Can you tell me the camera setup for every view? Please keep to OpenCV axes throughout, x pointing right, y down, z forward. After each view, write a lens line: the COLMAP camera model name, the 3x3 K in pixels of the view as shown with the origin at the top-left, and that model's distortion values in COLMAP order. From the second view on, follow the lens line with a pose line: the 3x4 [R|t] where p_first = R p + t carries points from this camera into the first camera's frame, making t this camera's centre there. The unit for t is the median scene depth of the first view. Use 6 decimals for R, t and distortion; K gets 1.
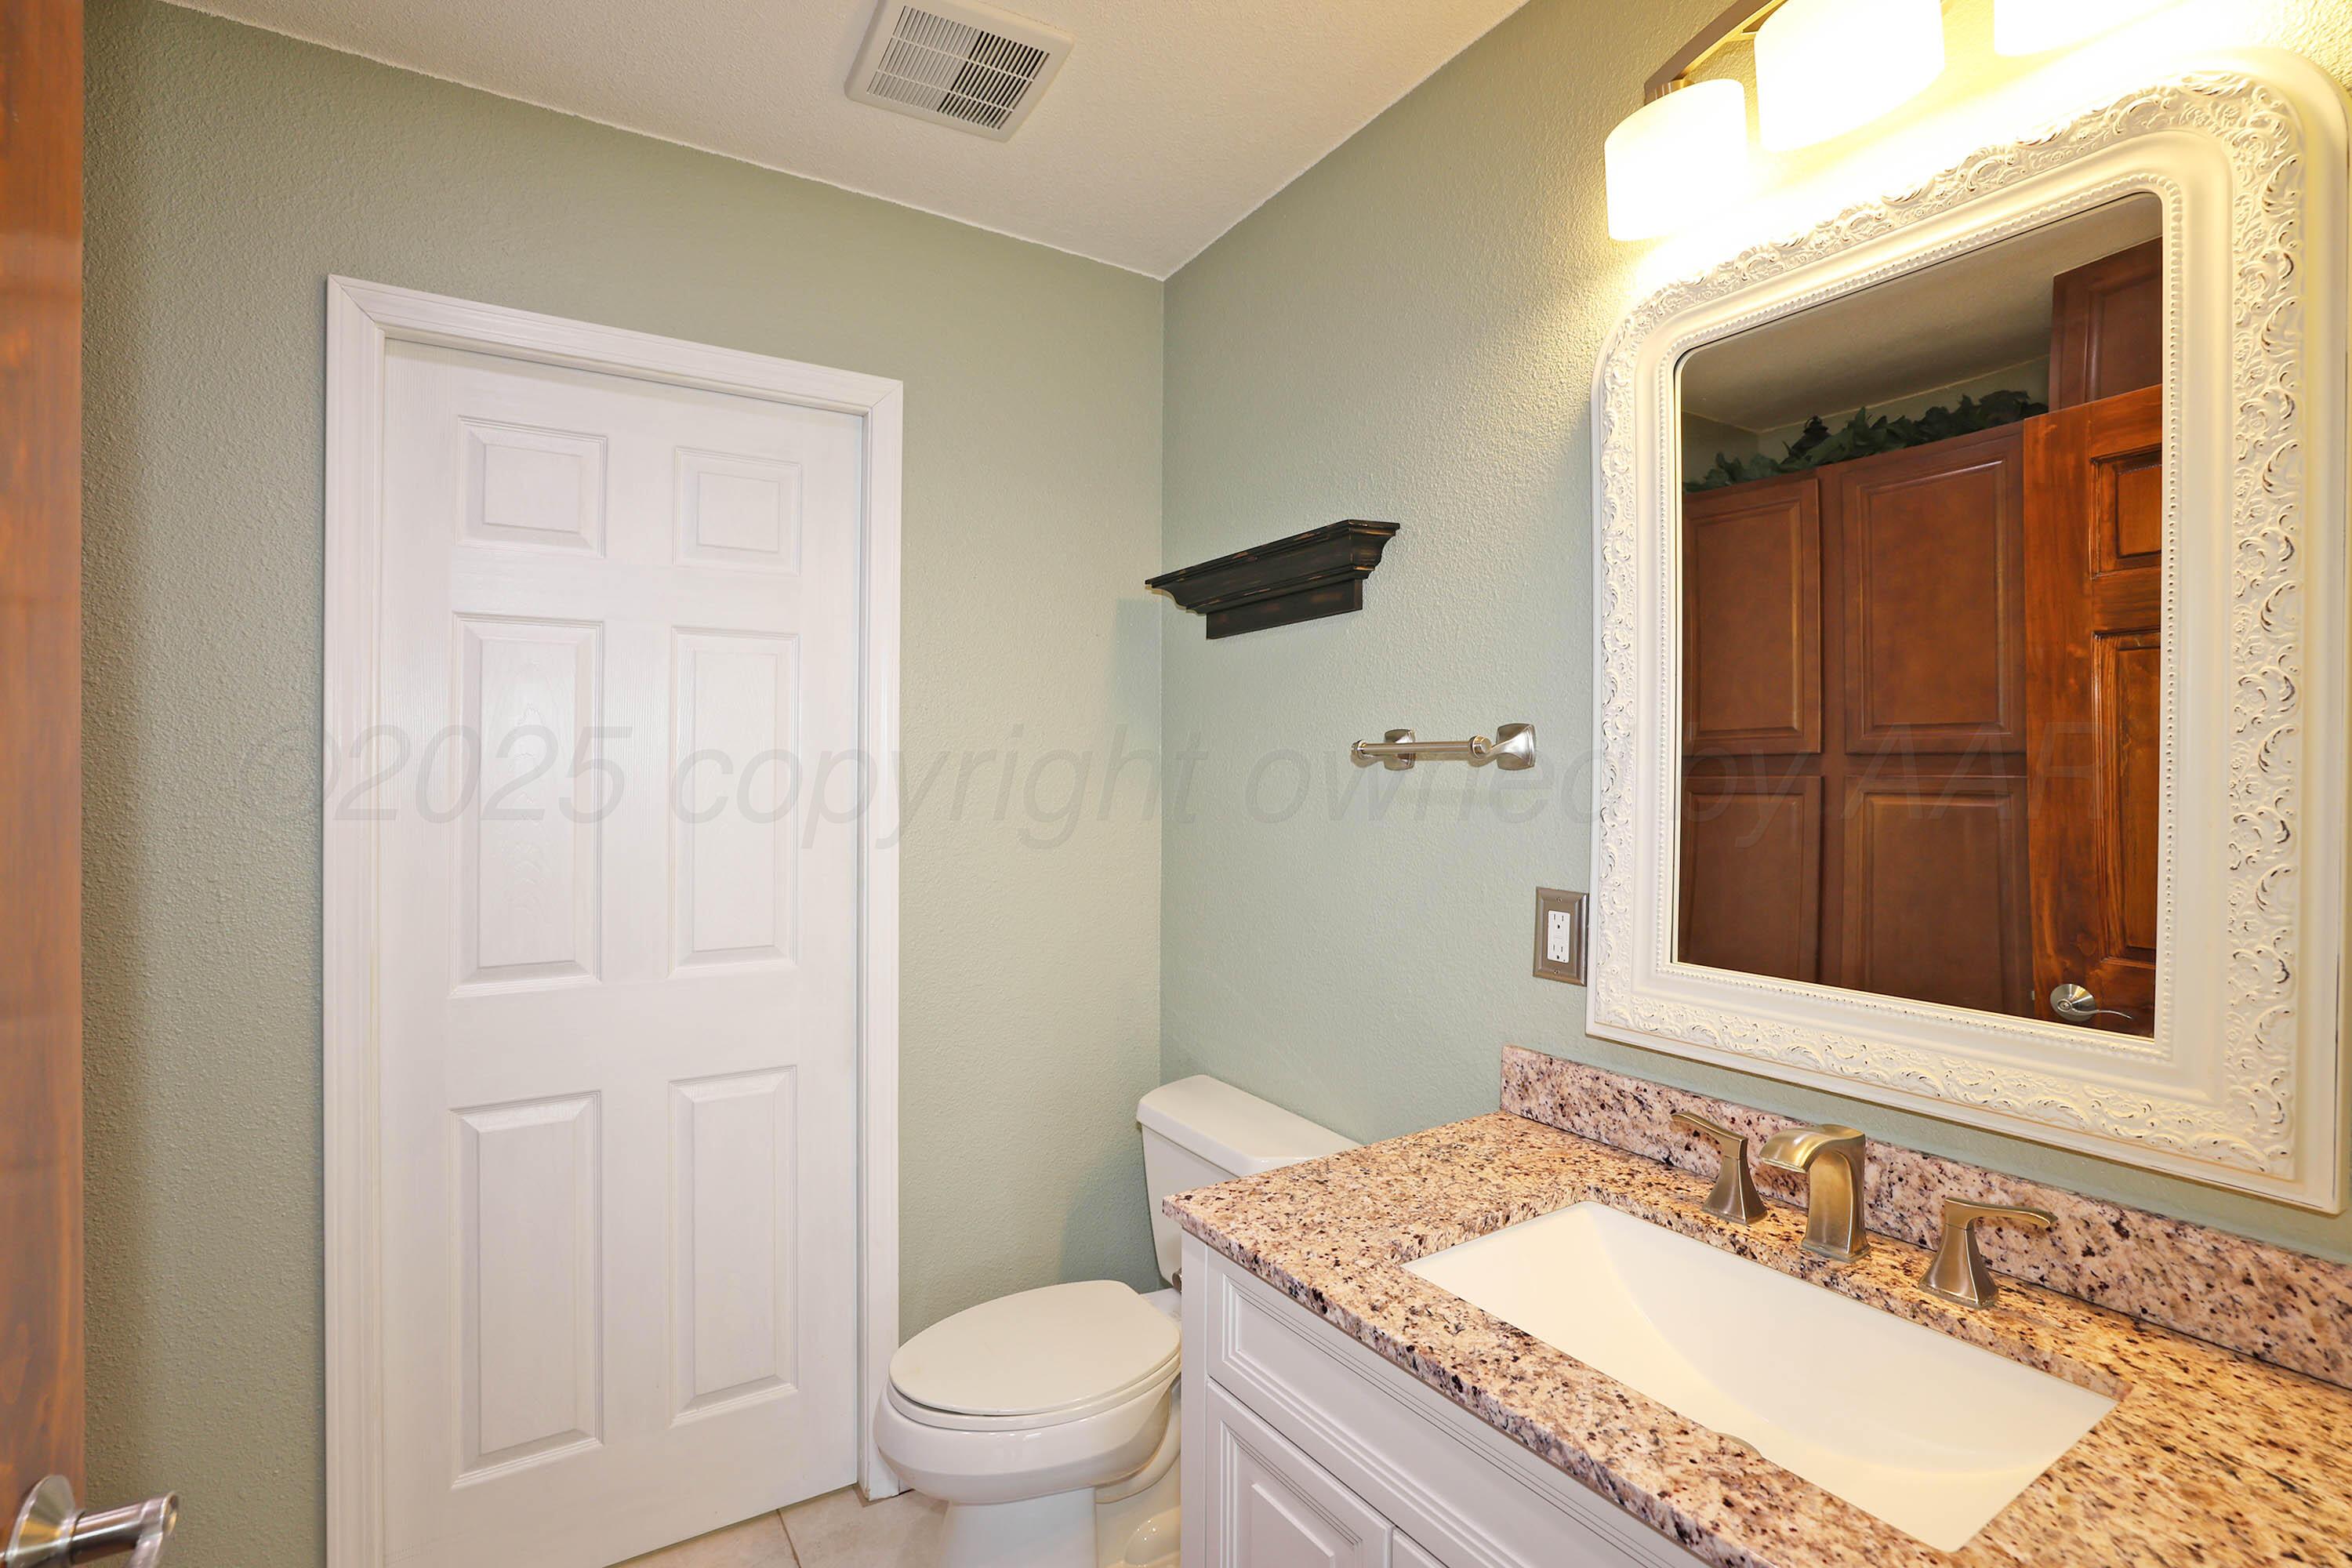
lens RADIAL K [[1118.5, 0, 1176.0], [0, 1118.5, 784.0], [0, 0, 1]] dist [0.003375, 0.001069]
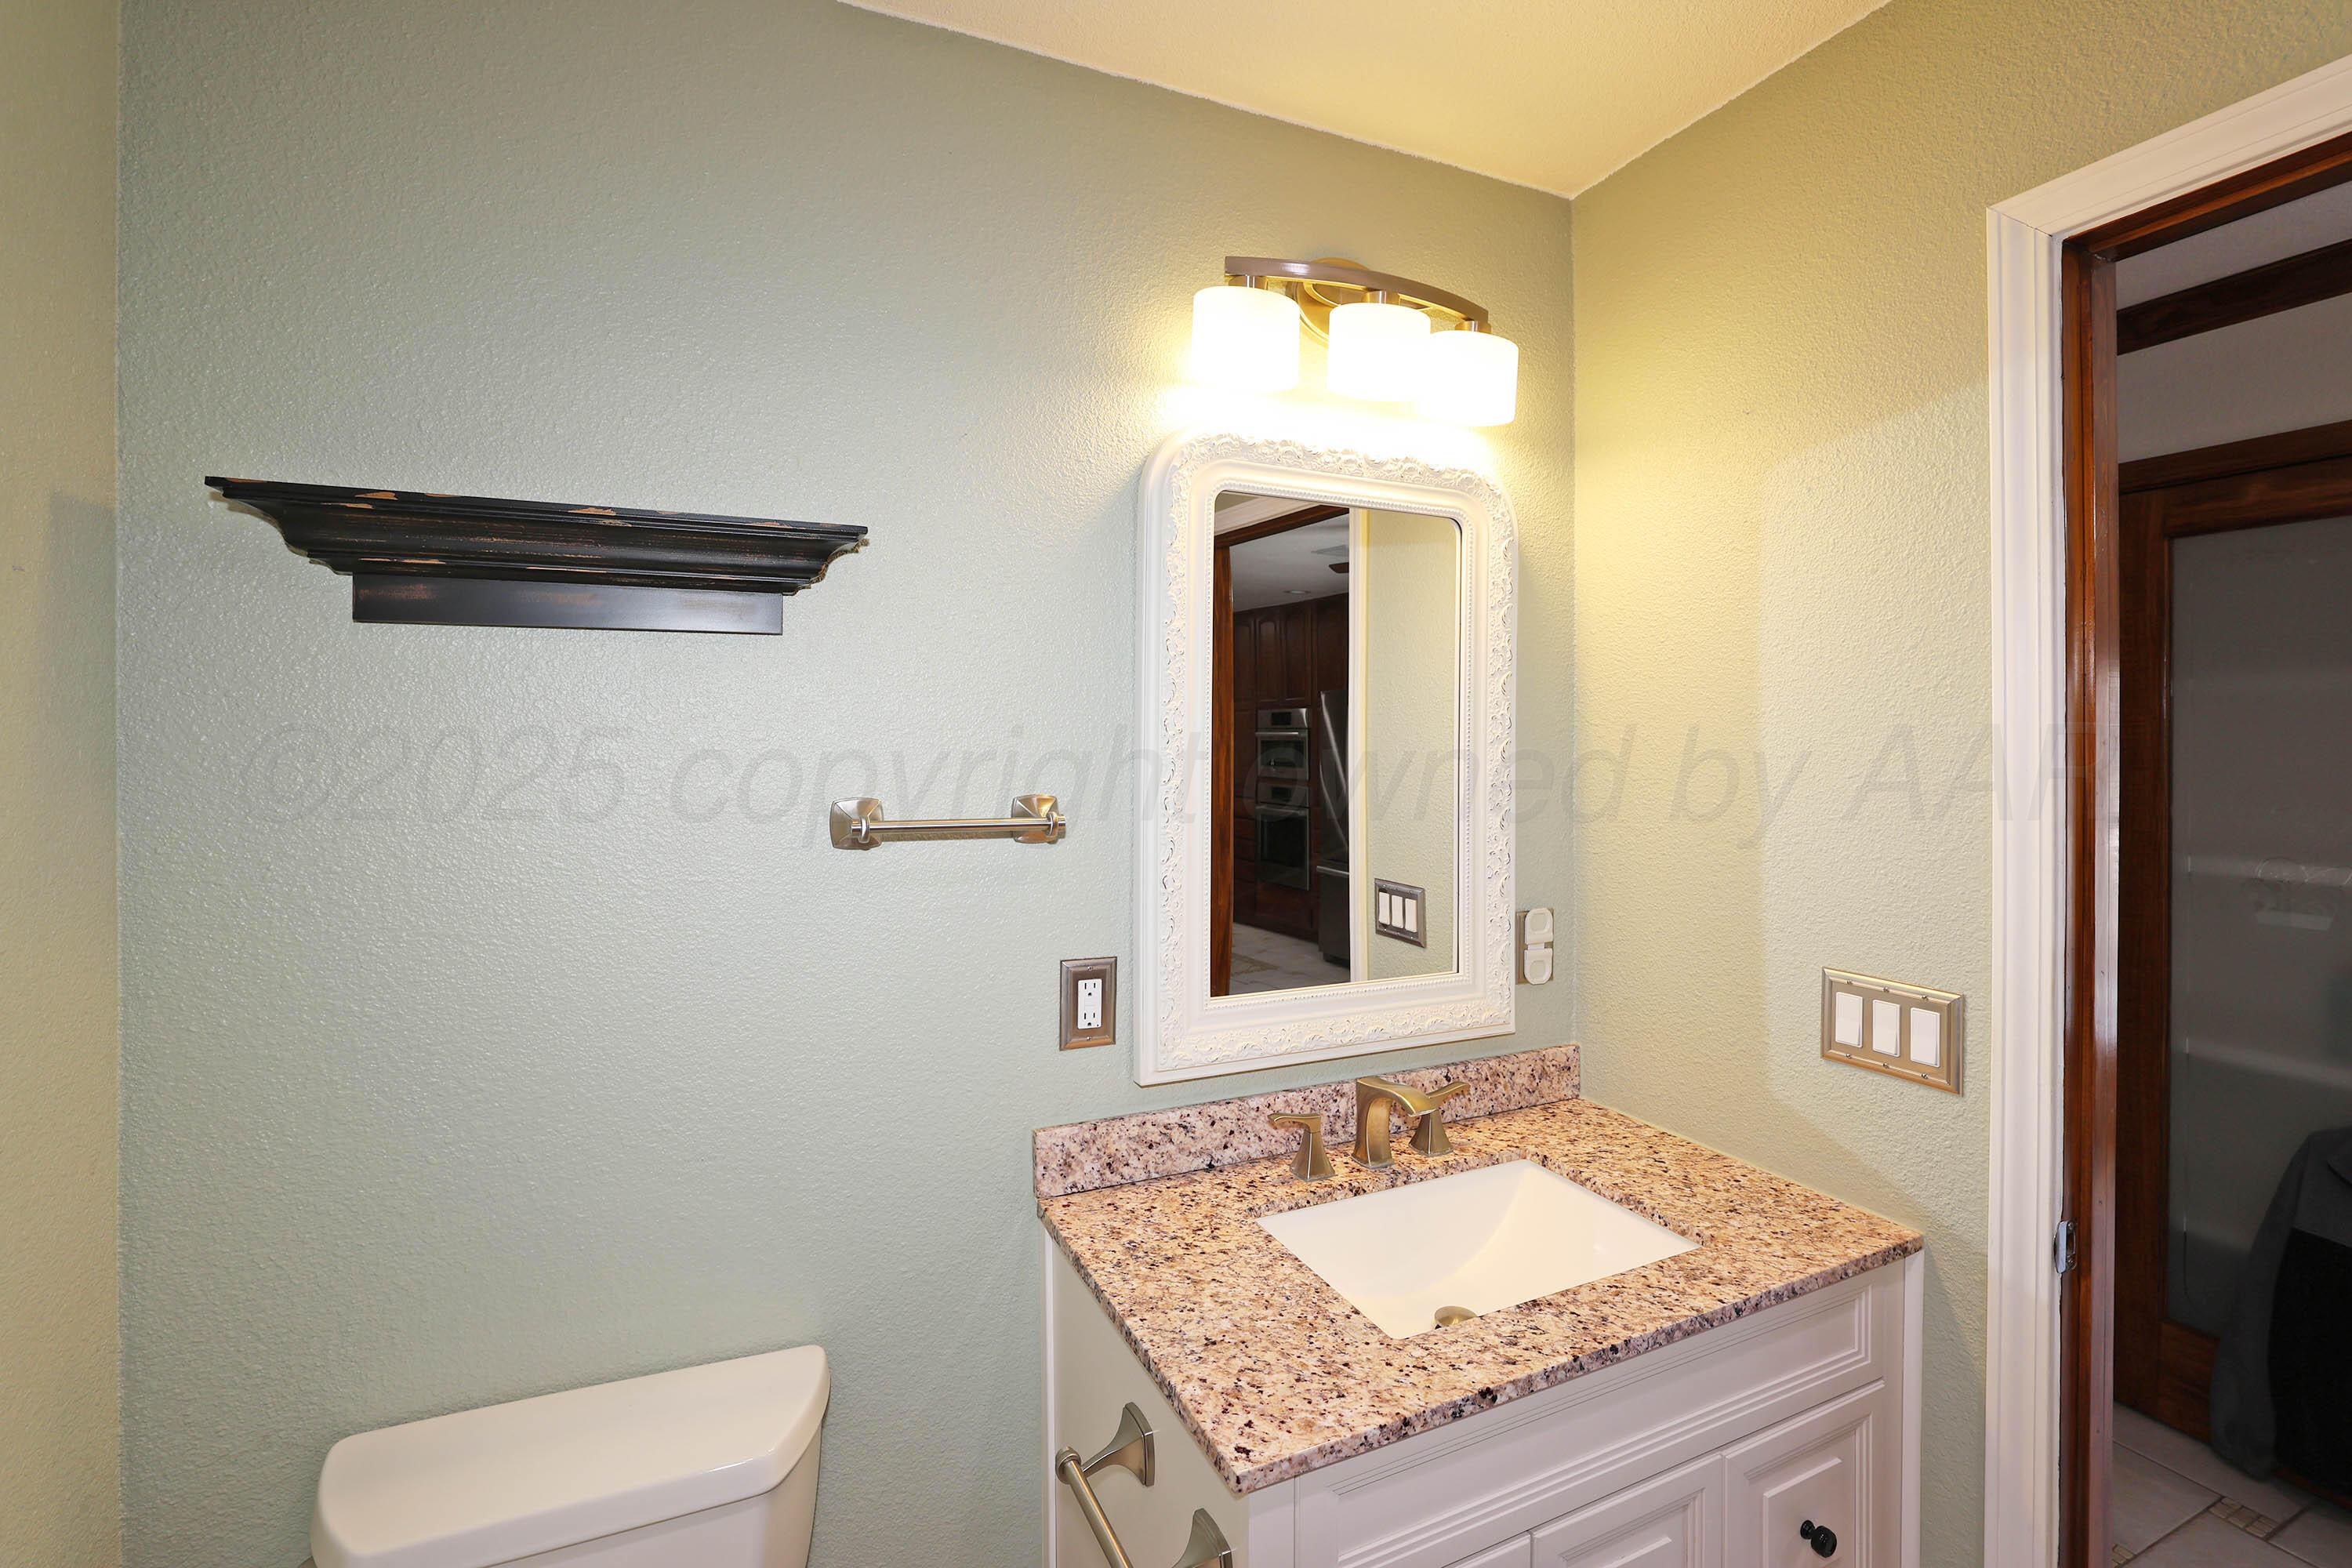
lens RADIAL K [[1019.0, 0, 1175.1], [0, 1019.0, 758.7], [0, 0, 1]] dist [-0.041150, 0.000414]
pose [[0.137884, -0.008594, 0.990411, -0.635192], [0.006864, 0.999947, 0.007721, -0.105695], [-0.990425, 0.005734, 0.137936, 0.894627]]
